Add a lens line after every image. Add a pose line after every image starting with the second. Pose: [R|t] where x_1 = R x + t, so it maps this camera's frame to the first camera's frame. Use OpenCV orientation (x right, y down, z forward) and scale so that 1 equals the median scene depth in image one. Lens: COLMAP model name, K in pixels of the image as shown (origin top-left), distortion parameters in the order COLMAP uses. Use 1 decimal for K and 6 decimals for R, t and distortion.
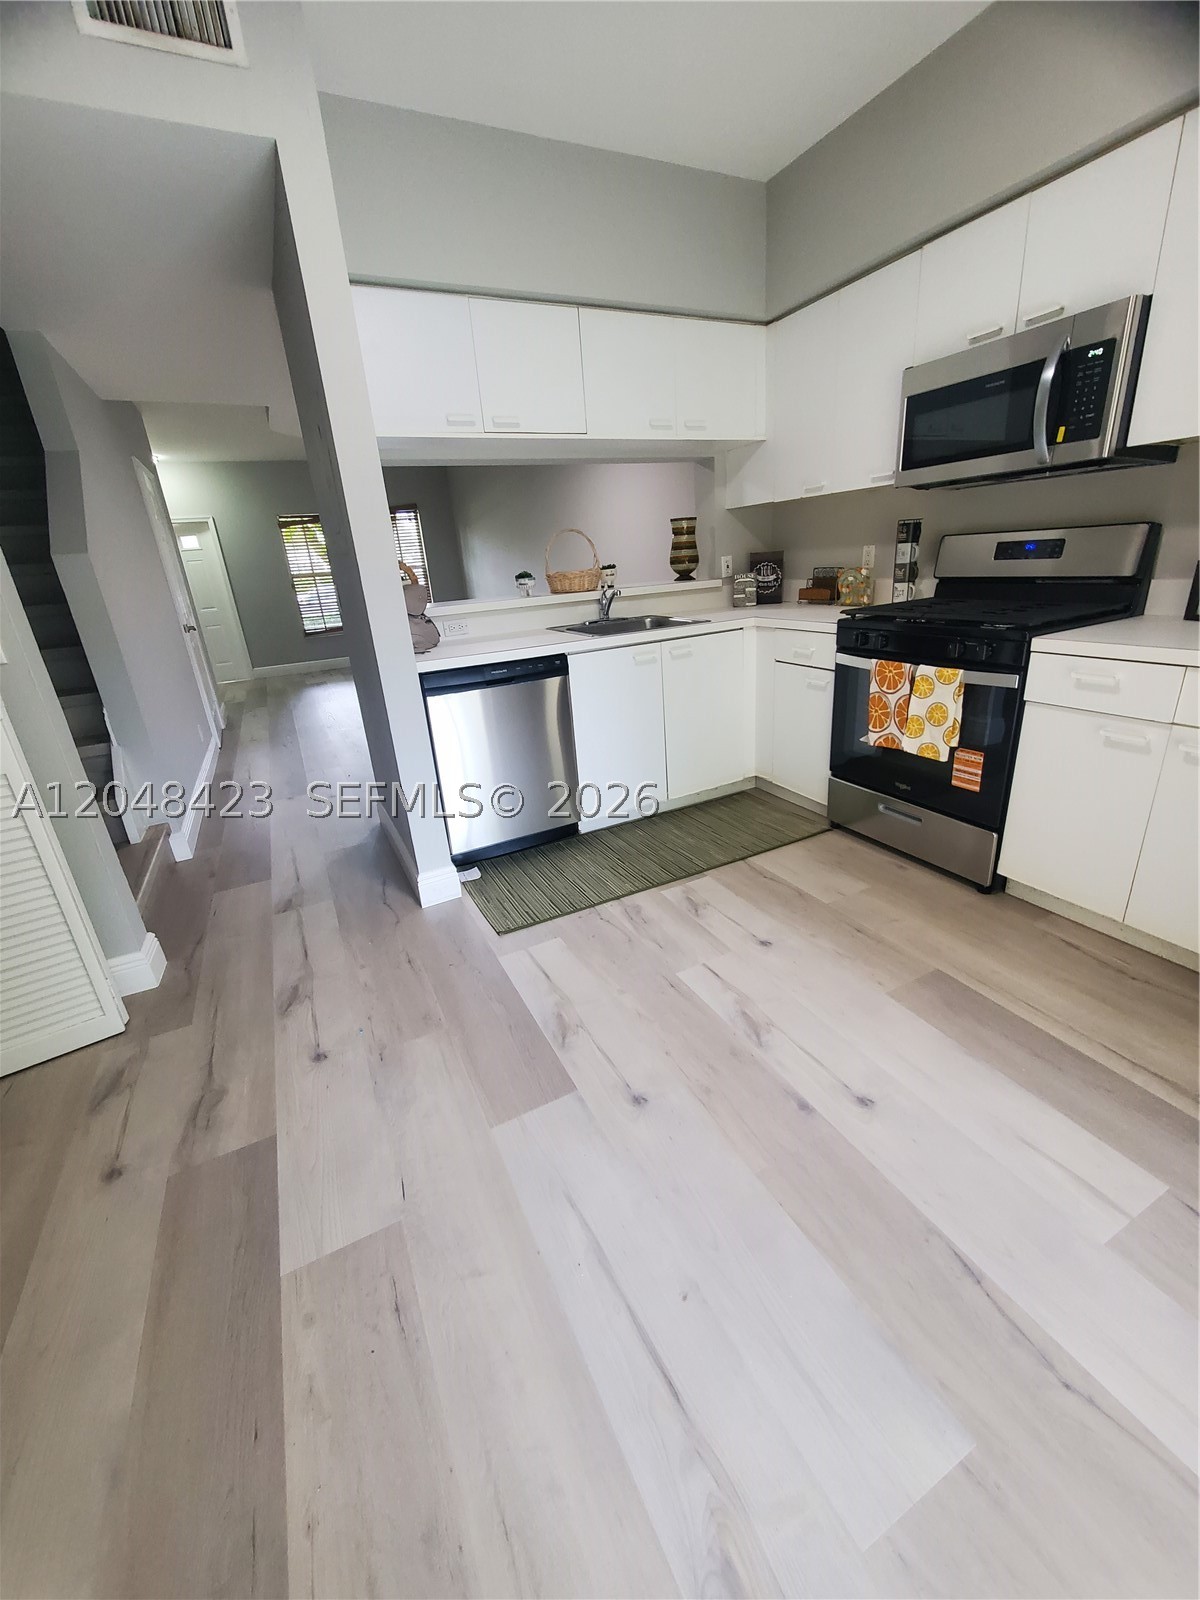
lens RADIAL K [[636.4, 0, 600.3], [0, 636.4, 795.0], [0, 0, 1]] dist [0.001037, -0.002900]
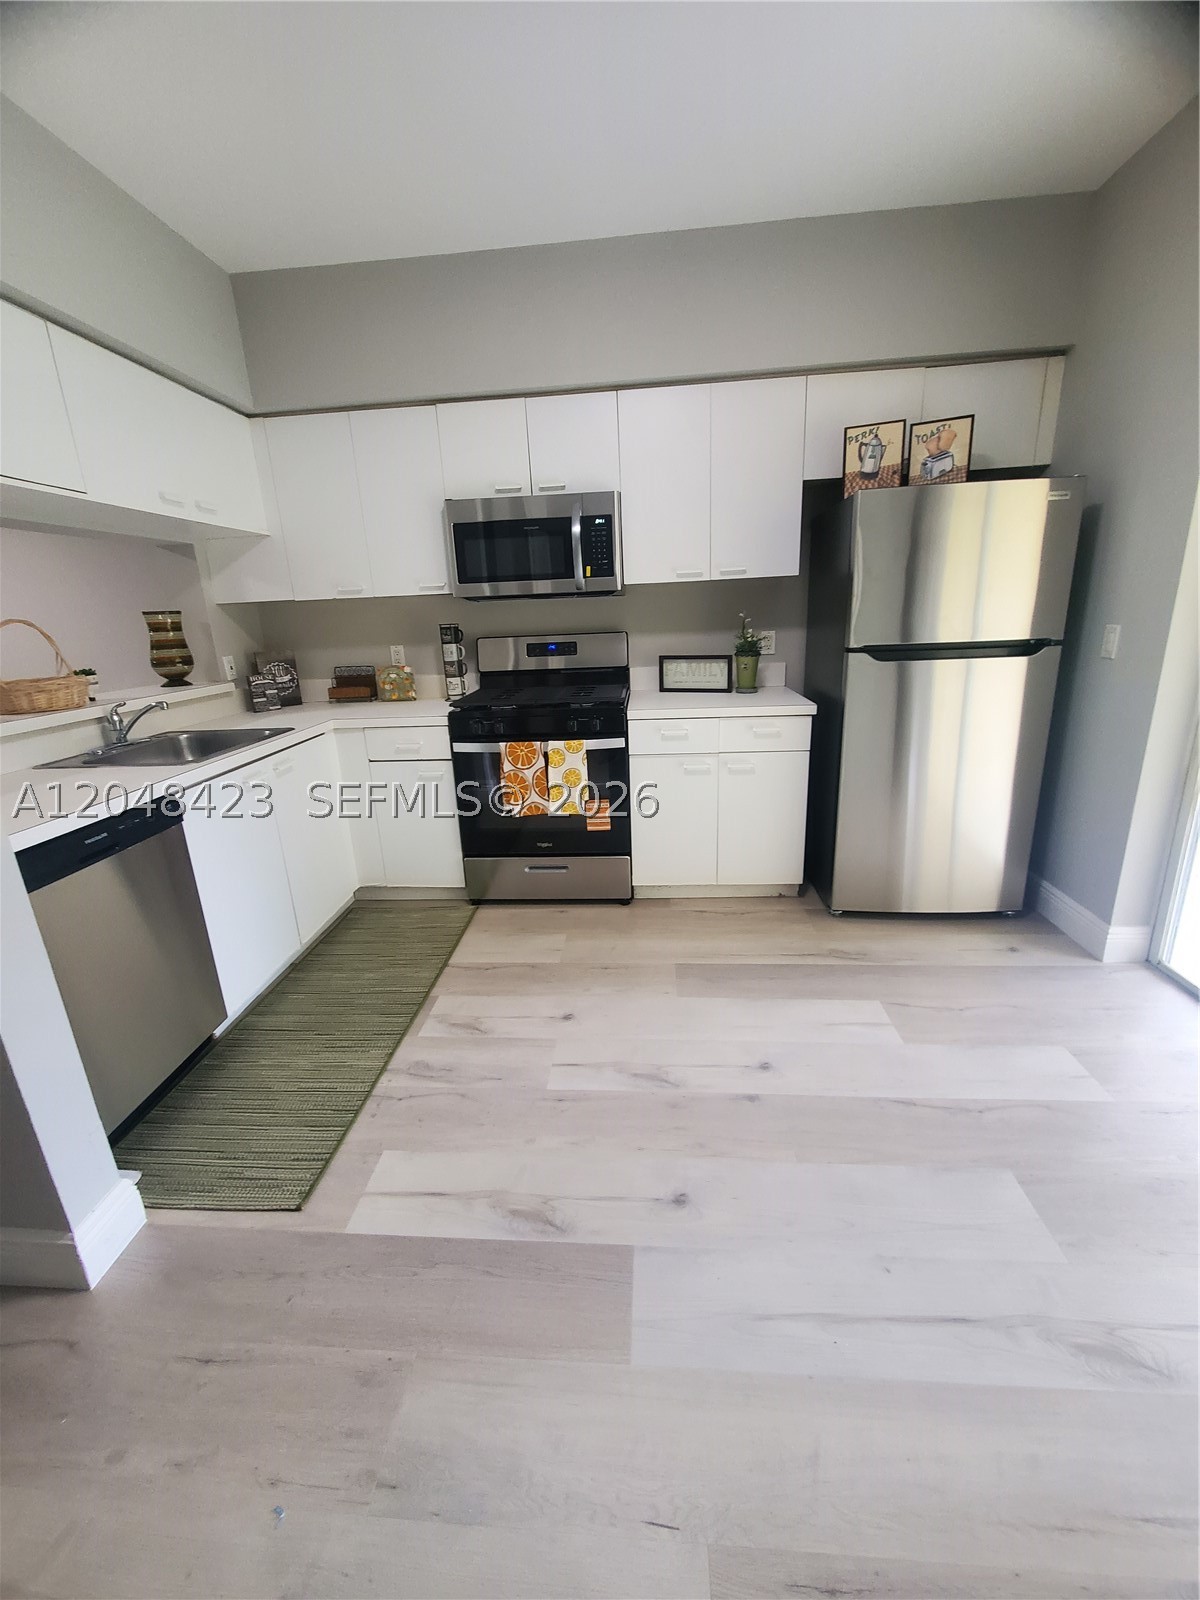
lens RADIAL K [[635.4, 0, 598.9], [0, 635.4, 793.7], [0, 0, 1]] dist [-0.002893, -0.001045]
pose [[0.515154, -0.188906, 0.836021, -0.441394], [0.306741, 0.951439, 0.025973, -0.105652], [-0.800329, 0.243062, 0.548083, 0.273429]]
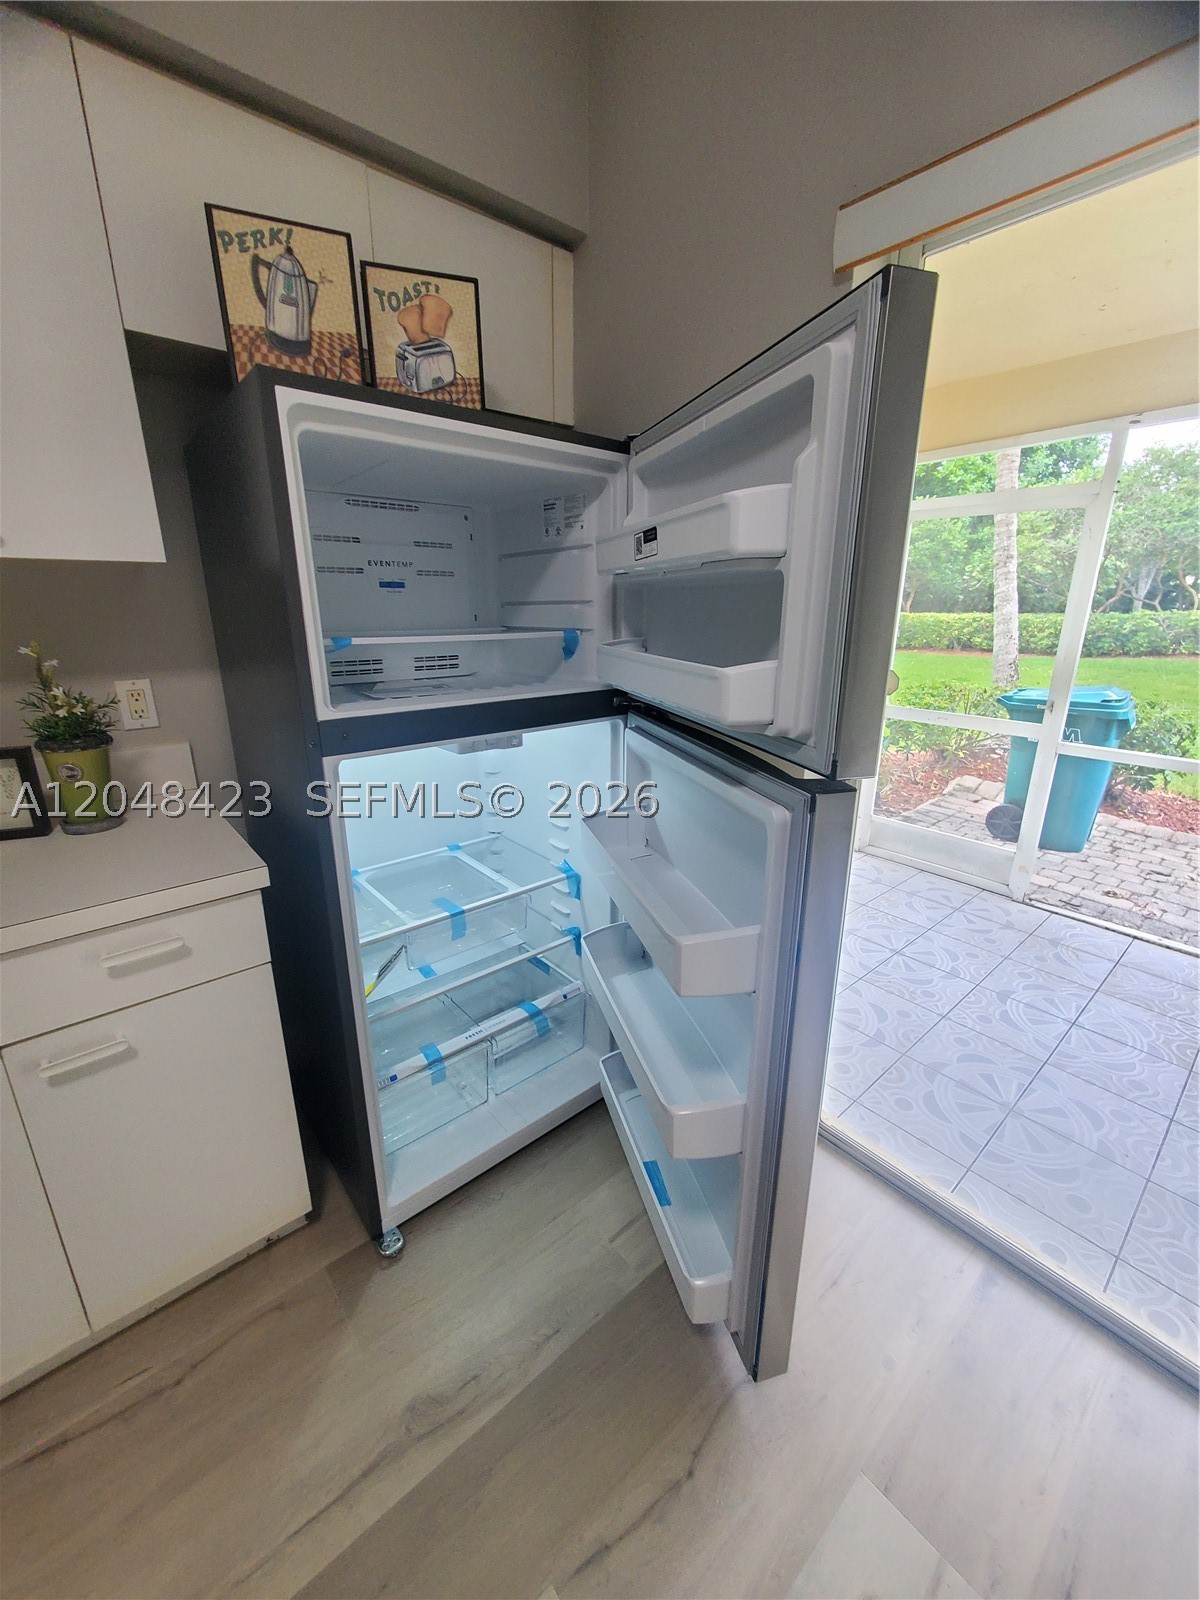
lens RADIAL K [[636.4, 0, 600.3], [0, 636.4, 795.0], [0, 0, 1]] dist [0.001037, -0.002900]
pose [[-0.239930, -0.213978, 0.946914, 0.198831], [0.354639, 0.888672, 0.290676, -0.205436], [-0.903695, 0.405555, -0.137334, 0.354502]]
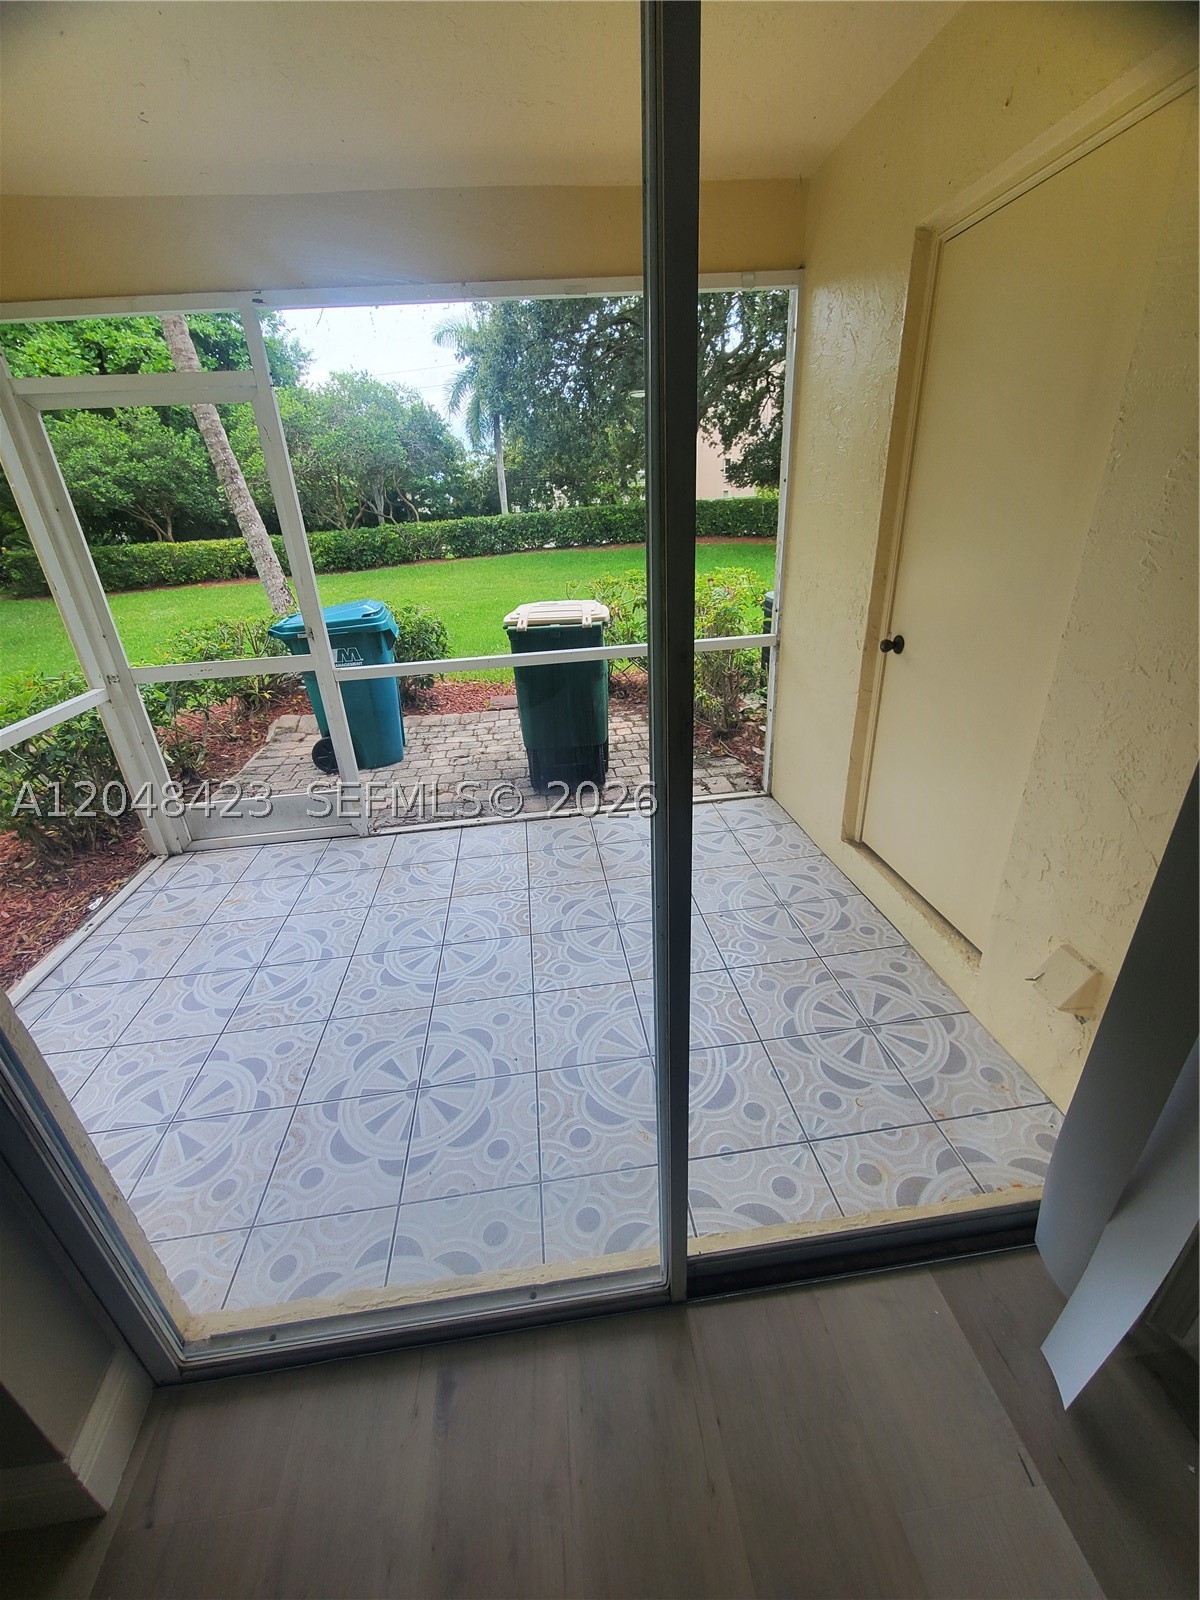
lens RADIAL K [[635.4, 0, 598.9], [0, 635.4, 793.7], [0, 0, 1]] dist [-0.002893, -0.001045]
pose [[-0.933557, -0.029698, 0.357197, 0.308036], [0.230240, 0.714084, 0.661115, -0.109885], [-0.274703, 0.699430, -0.659801, 0.115592]]
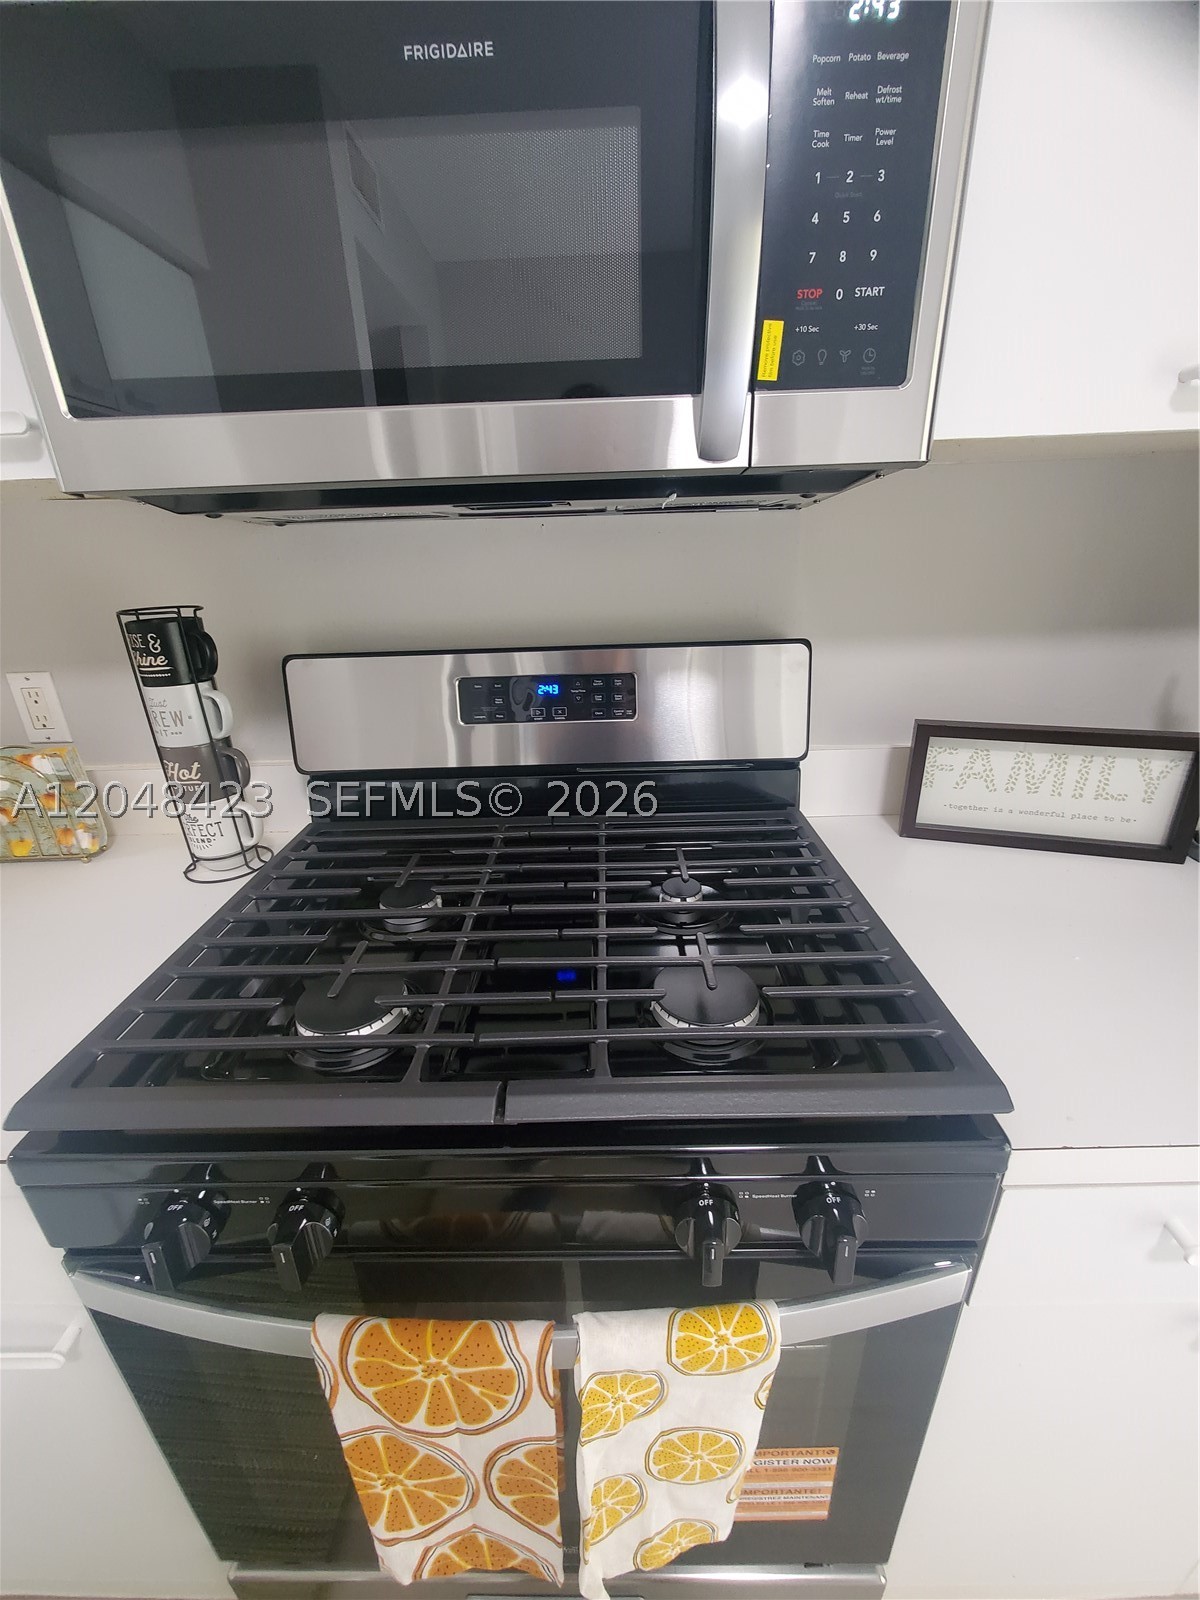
lens RADIAL K [[635.4, 0, 598.9], [0, 635.4, 793.7], [0, 0, 1]] dist [-0.002893, -0.001045]
pose [[0.459828, -0.270486, 0.845811, 0.352424], [0.312657, 0.940805, 0.130887, -0.375640], [-0.831146, 0.204263, 0.517178, 0.796717]]
